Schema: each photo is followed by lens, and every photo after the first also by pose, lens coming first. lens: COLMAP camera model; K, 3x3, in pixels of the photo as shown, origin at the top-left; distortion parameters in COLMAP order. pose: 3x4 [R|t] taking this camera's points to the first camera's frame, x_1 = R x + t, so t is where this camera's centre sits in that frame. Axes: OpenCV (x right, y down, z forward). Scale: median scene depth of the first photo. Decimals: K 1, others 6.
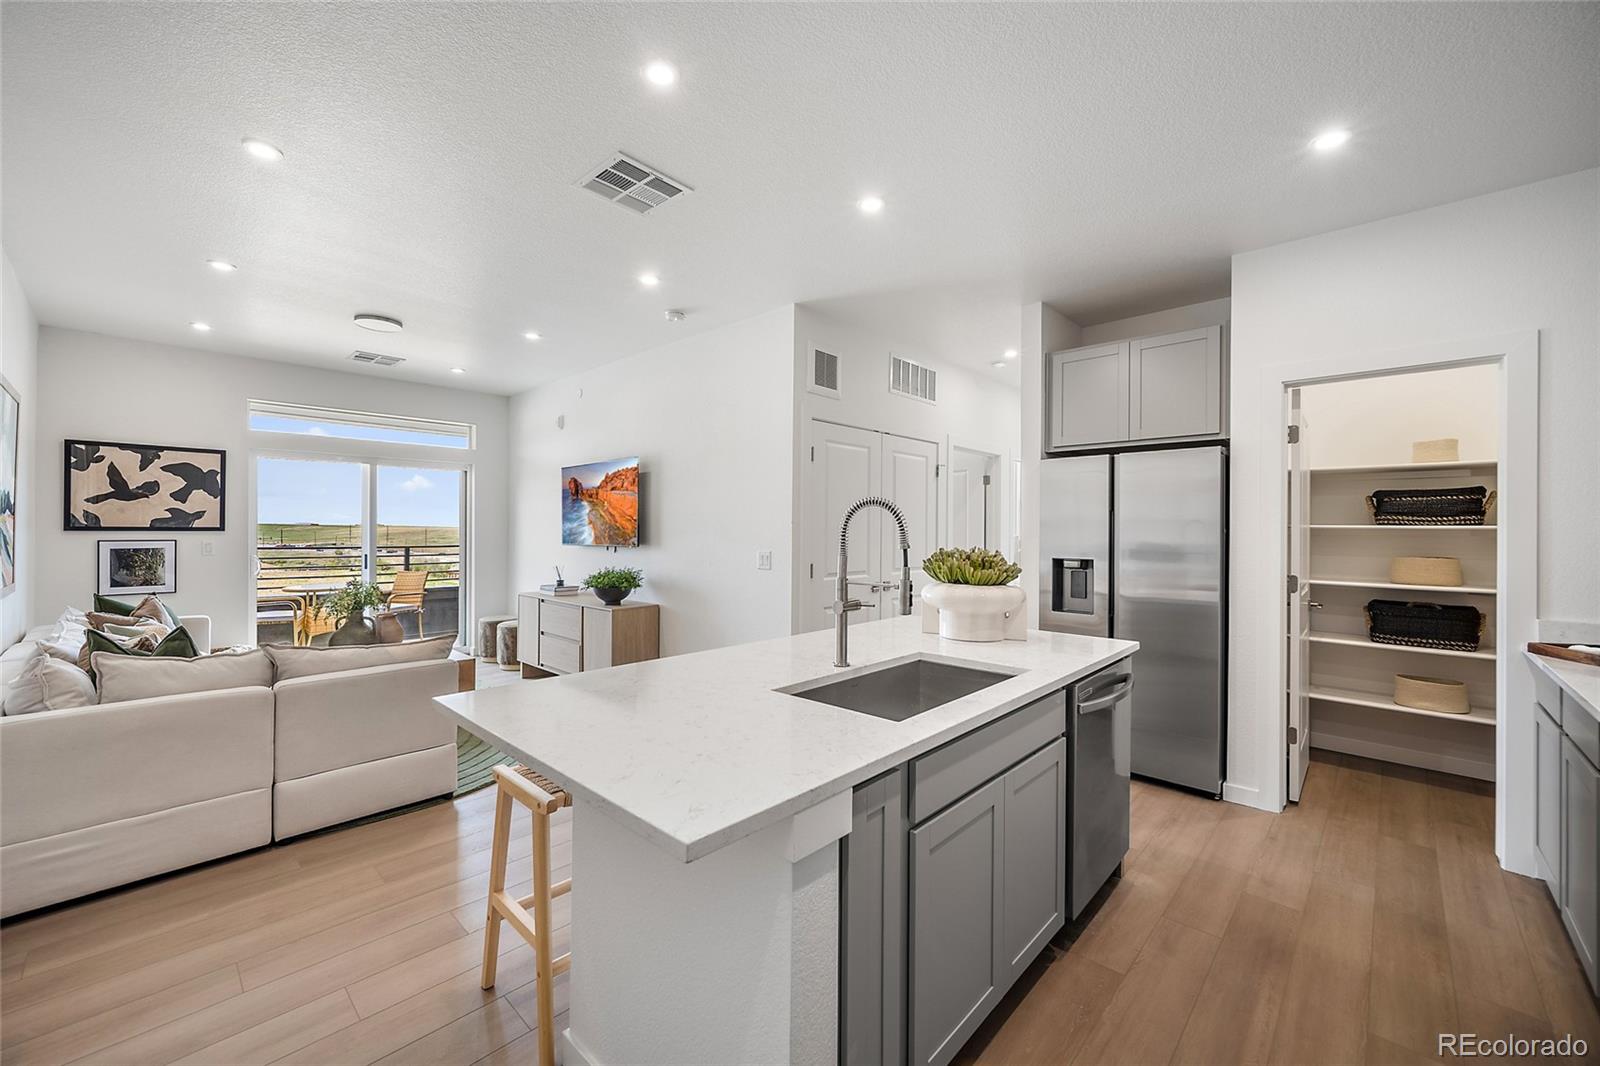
lens RADIAL K [[639.0, 0, 799.9], [0, 639.0, 527.7], [0, 0, 1]] dist [0.000007, 0.000313]
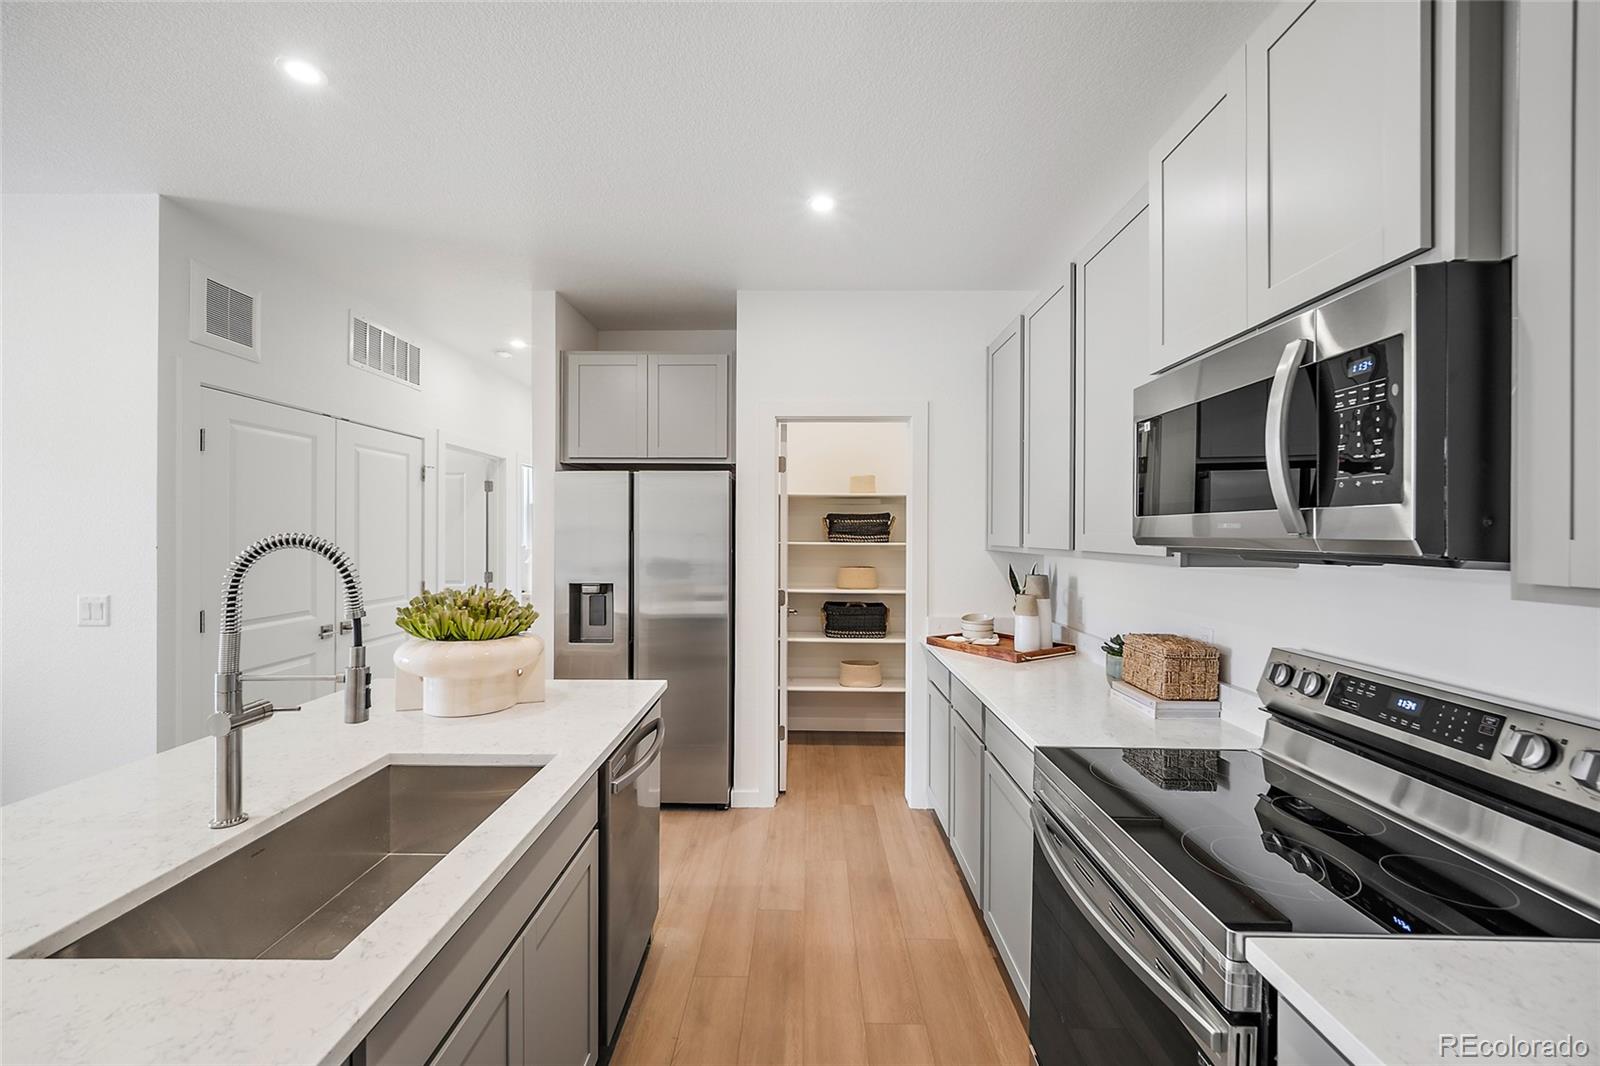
lens RADIAL K [[639.0, 0, 797.9], [0, 639.0, 535.9], [0, 0, 1]] dist [0.000007, 0.000313]
pose [[0.740868, -0.008349, 0.671599, 0.060967], [-0.000437, 0.999917, 0.012913, -0.053007], [-0.671651, -0.009860, 0.740802, 0.228621]]
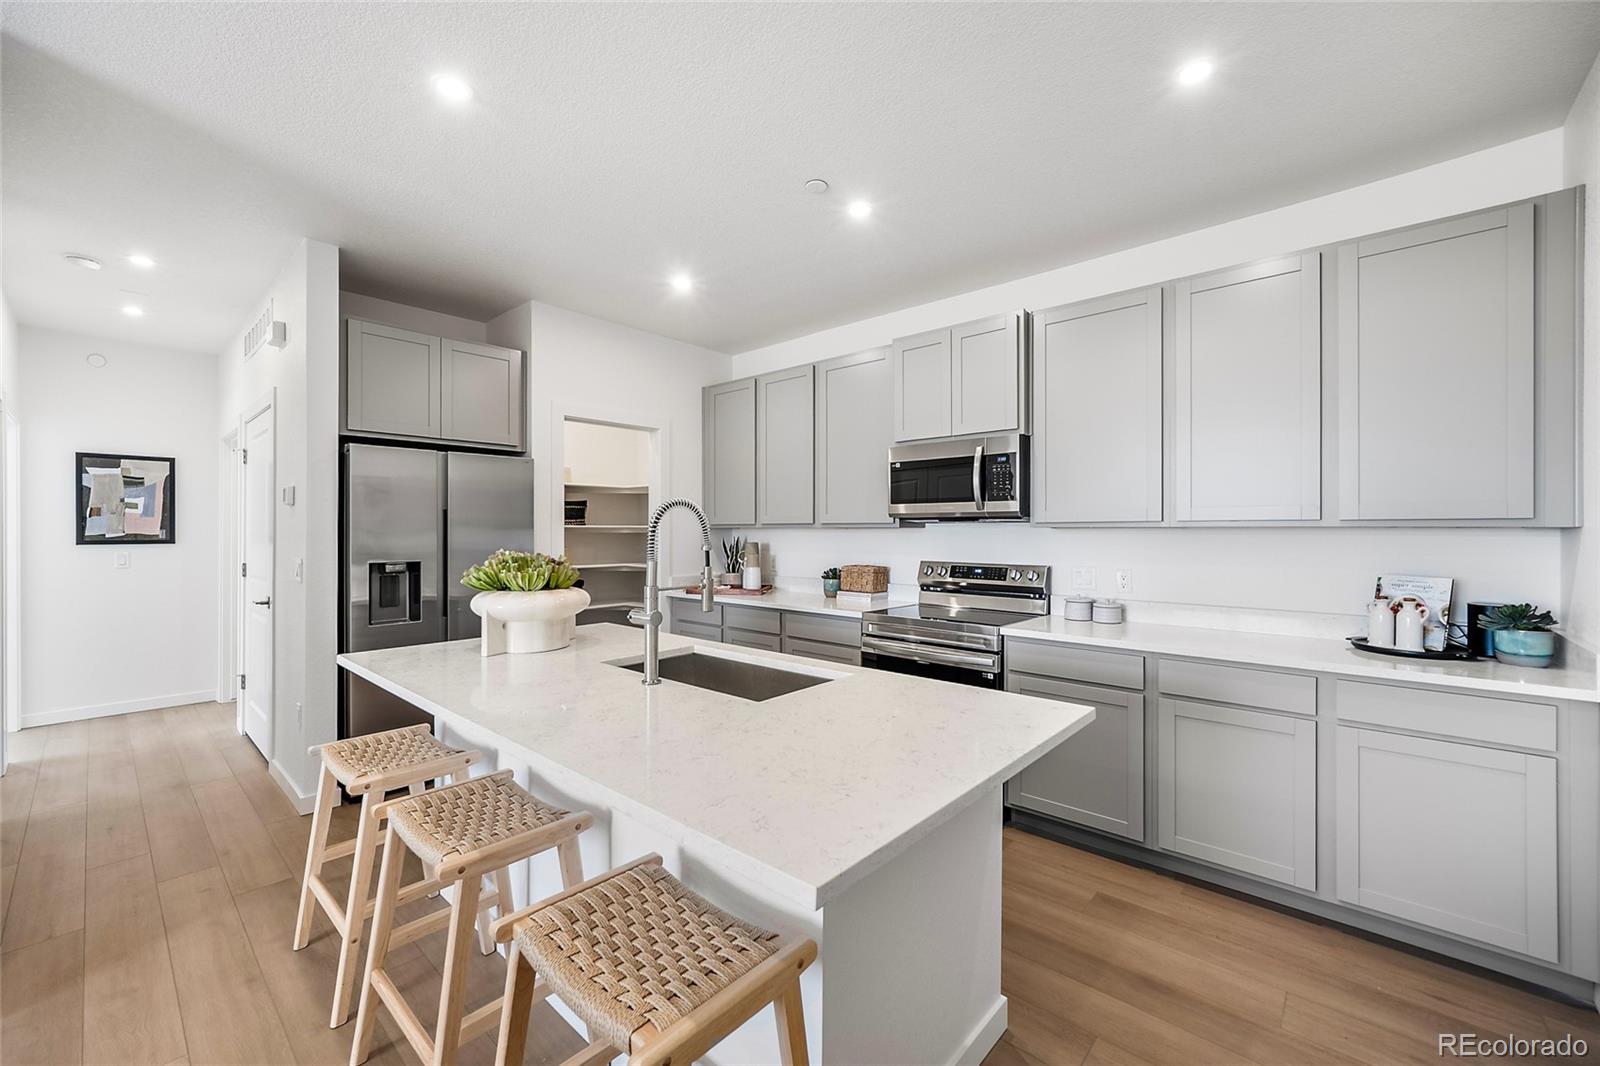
lens RADIAL K [[639.0, 0, 795.4], [0, 639.0, 531.0], [0, 0, 1]] dist [0.000007, 0.000313]
pose [[-0.026042, -0.008426, 0.999625, -0.831549], [-0.005466, 0.999951, 0.008287, -0.007735], [-0.999646, -0.005248, -0.026087, 0.825237]]
